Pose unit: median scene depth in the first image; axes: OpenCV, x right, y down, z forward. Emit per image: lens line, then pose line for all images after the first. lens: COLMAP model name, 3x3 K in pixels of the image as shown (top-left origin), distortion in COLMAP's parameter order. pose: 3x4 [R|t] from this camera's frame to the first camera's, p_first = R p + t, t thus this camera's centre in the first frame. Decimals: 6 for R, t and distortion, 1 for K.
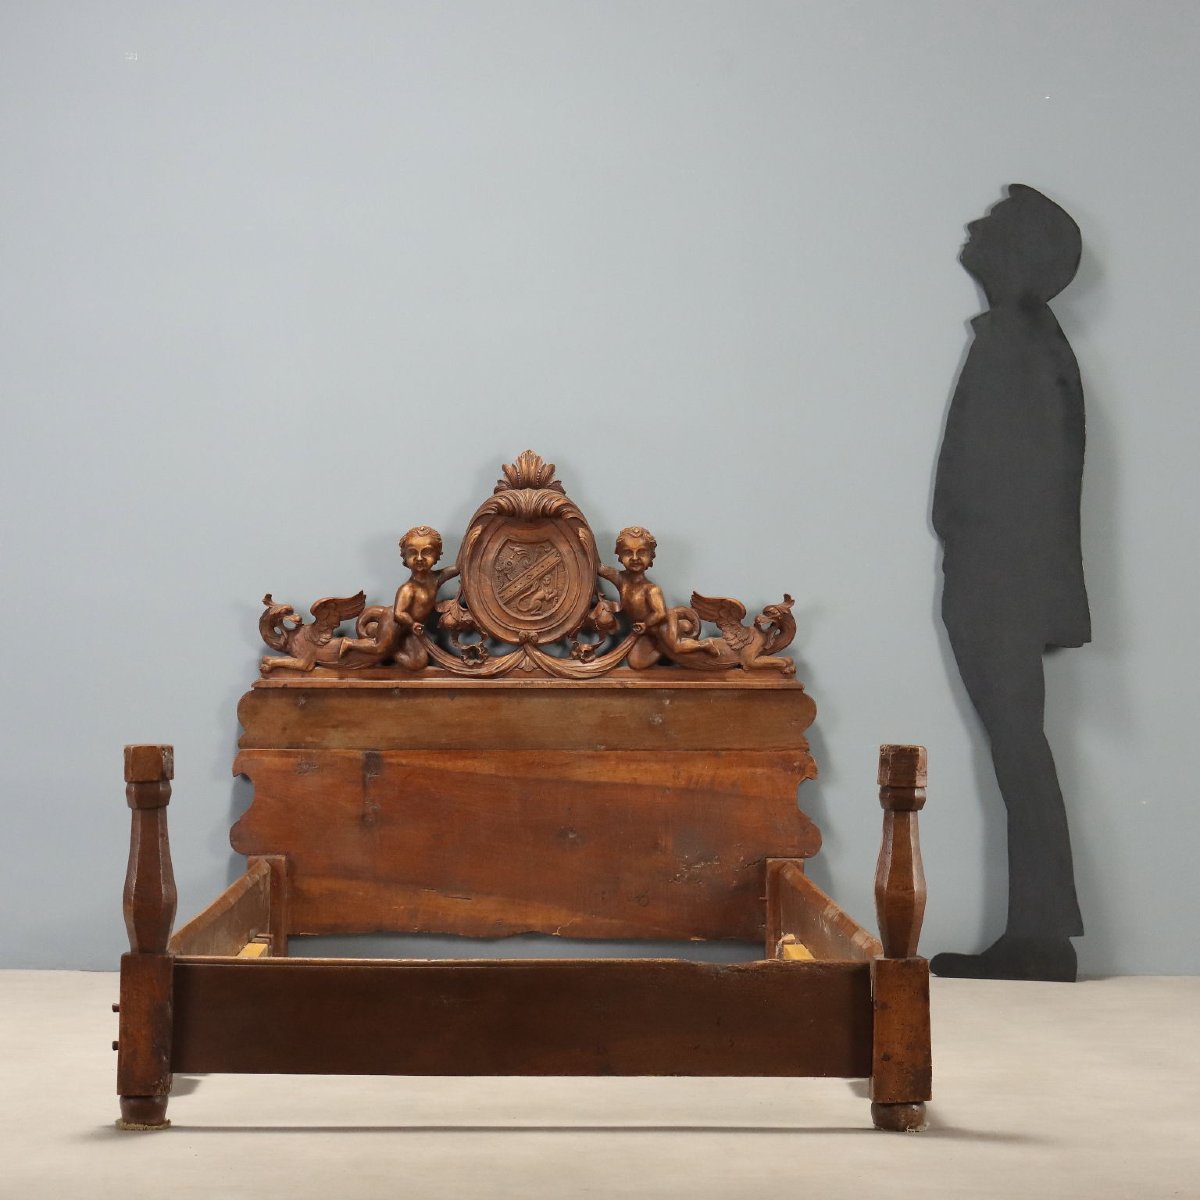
lens RADIAL K [[2942.0, 0, 591.5], [0, 2942.0, 596.7], [0, 0, 1]] dist [-0.012988, 0.000000]
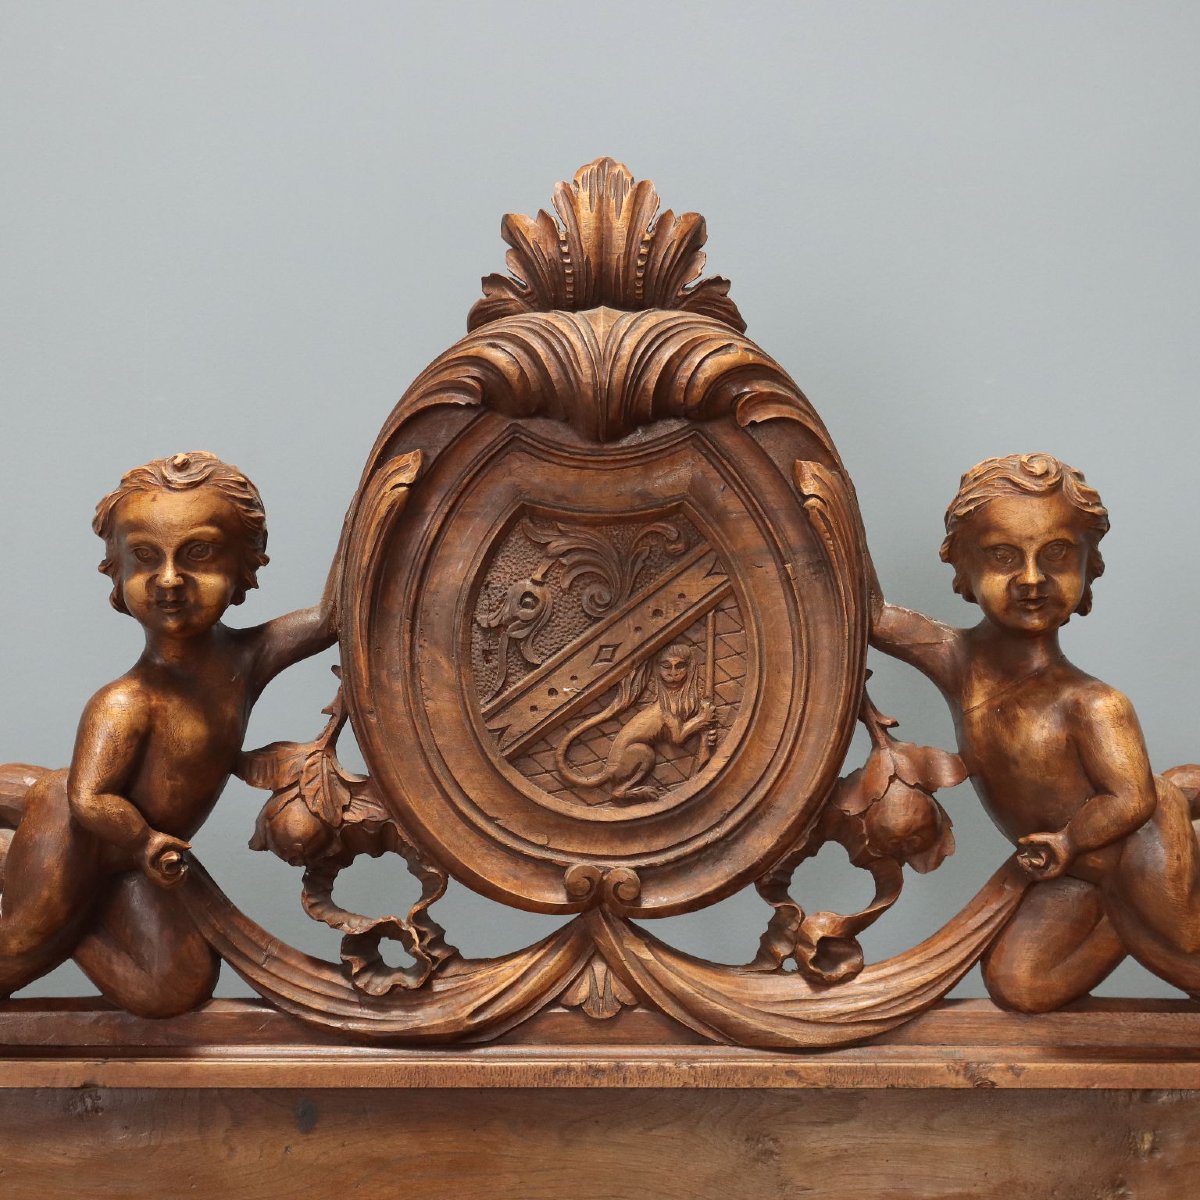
lens RADIAL K [[3129.2, 0, 595.6], [0, 3129.2, 608.6], [0, 0, 1]] dist [0.026369, 0.000000]
pose [[0.999909, -0.001081, -0.013464, -0.018363], [0.000773, 0.999739, -0.022835, -0.004353], [0.013485, 0.022822, 0.999649, 0.726239]]
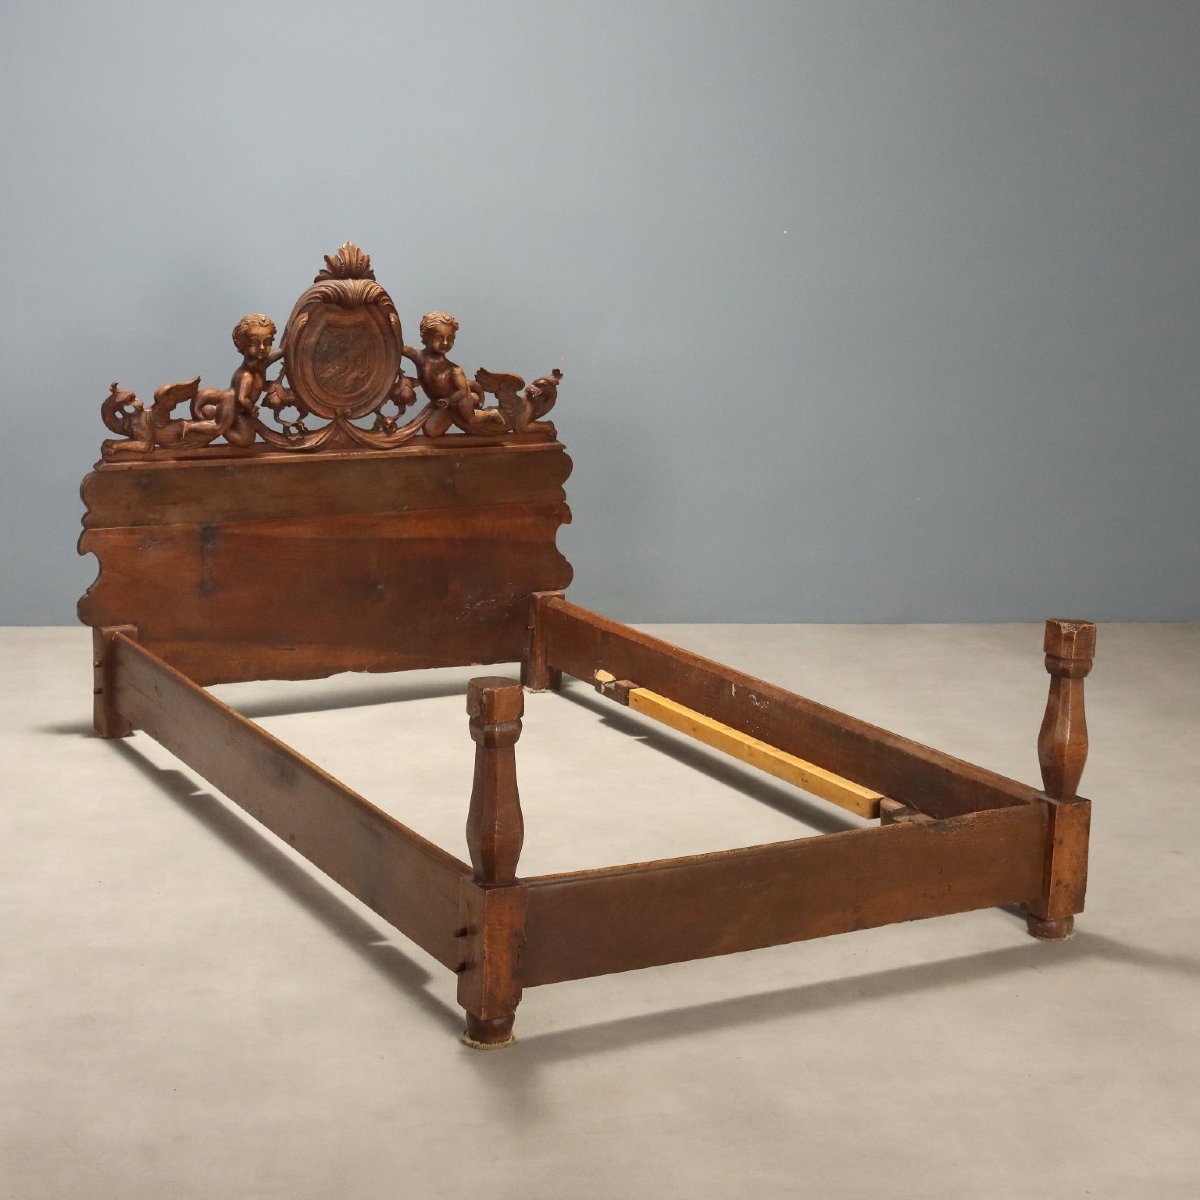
lens RADIAL K [[2193.5, 0, 598.7], [0, 2193.5, 602.8], [0, 0, 1]] dist [0.009293, 0.000000]
pose [[0.882274, -0.075856, 0.464583, -0.324218], [-0.030666, 0.975573, 0.217525, -0.098530], [-0.469736, -0.206163, 0.858397, 0.236437]]
